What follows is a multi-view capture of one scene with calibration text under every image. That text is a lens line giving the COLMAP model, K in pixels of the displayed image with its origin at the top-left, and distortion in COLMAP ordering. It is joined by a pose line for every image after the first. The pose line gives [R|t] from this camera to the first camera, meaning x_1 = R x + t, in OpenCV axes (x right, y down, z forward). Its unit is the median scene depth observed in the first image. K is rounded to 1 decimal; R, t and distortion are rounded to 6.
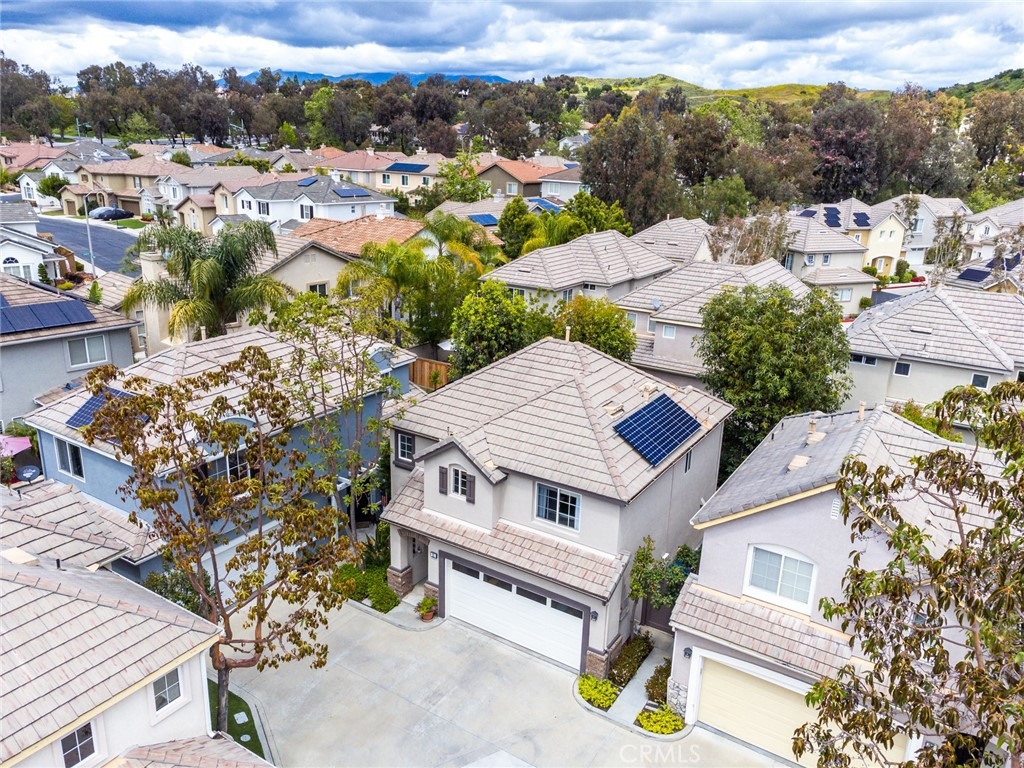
lens RADIAL K [[760.3, 0, 512.0], [0, 760.3, 384.0], [0, 0, 1]] dist [0.017595, 0.002642]
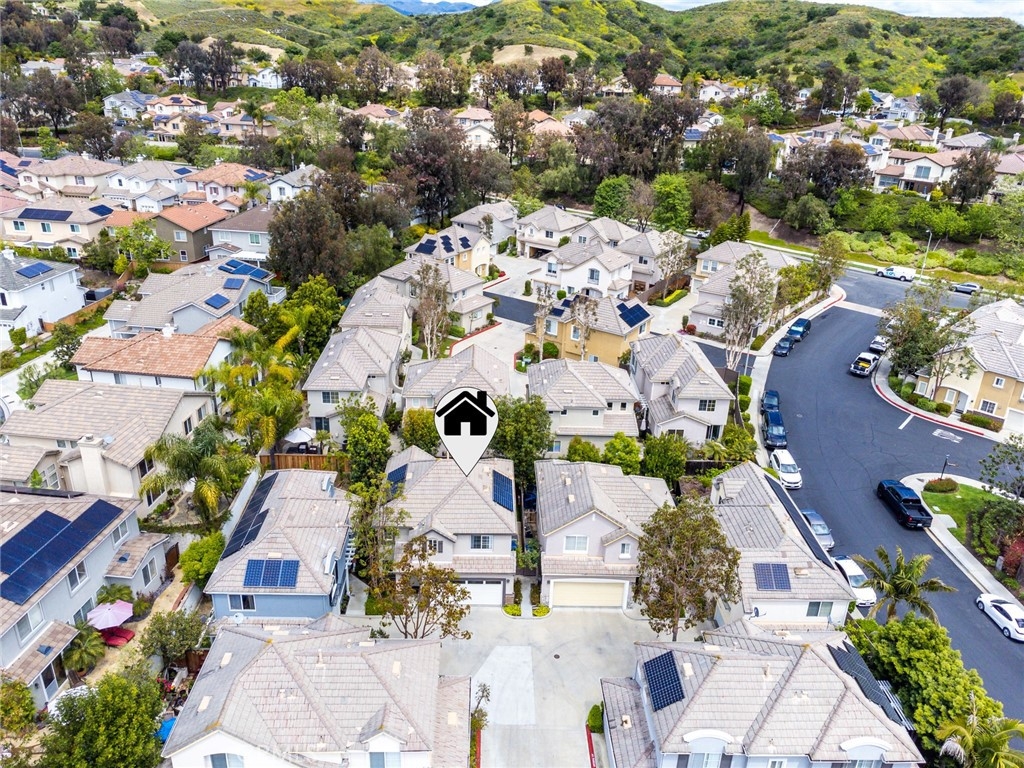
lens RADIAL K [[769.2, 0, 512.0], [0, 769.2, 384.0], [0, 0, 1]] dist [0.021339, -0.004952]
pose [[0.827226, -0.226510, 0.514189, -0.251882], [0.157103, 0.971884, 0.175386, -0.184098], [-0.539458, -0.064304, 0.839553, -0.255030]]
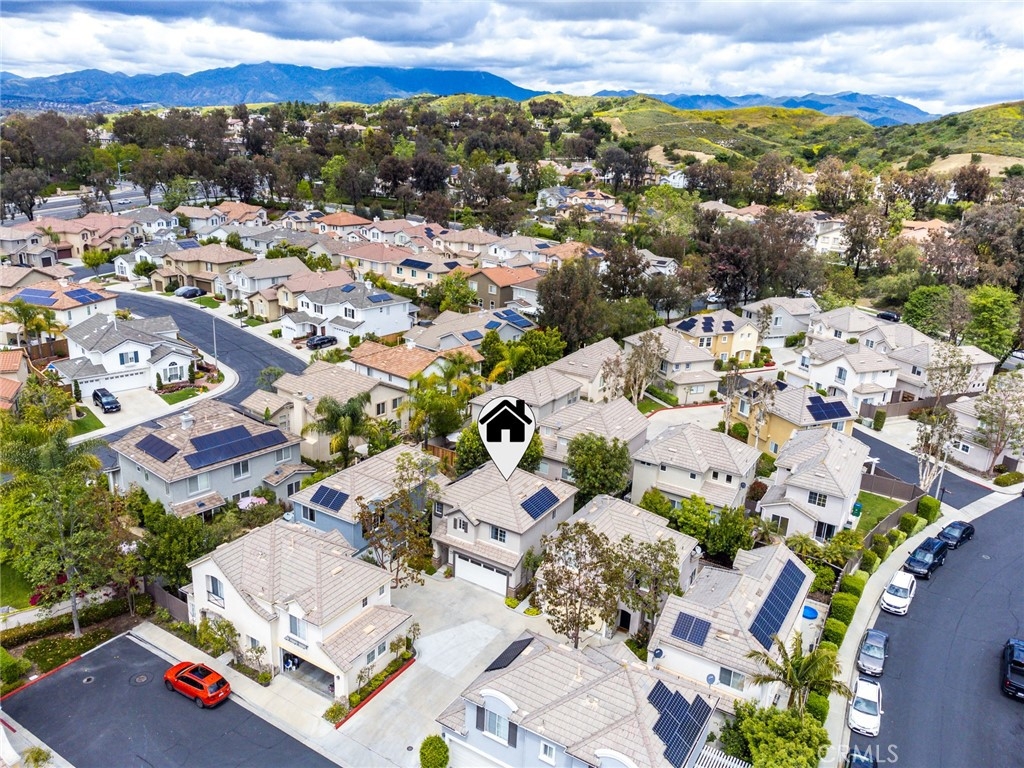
lens RADIAL K [[769.2, 0, 512.0], [0, 769.2, 384.0], [0, 0, 1]] dist [0.021339, -0.004952]
pose [[0.999810, 0.009083, 0.017275, 0.014947], [-0.009246, 0.999913, 0.009392, -0.105832], [-0.017189, -0.009550, 0.999807, -0.456842]]
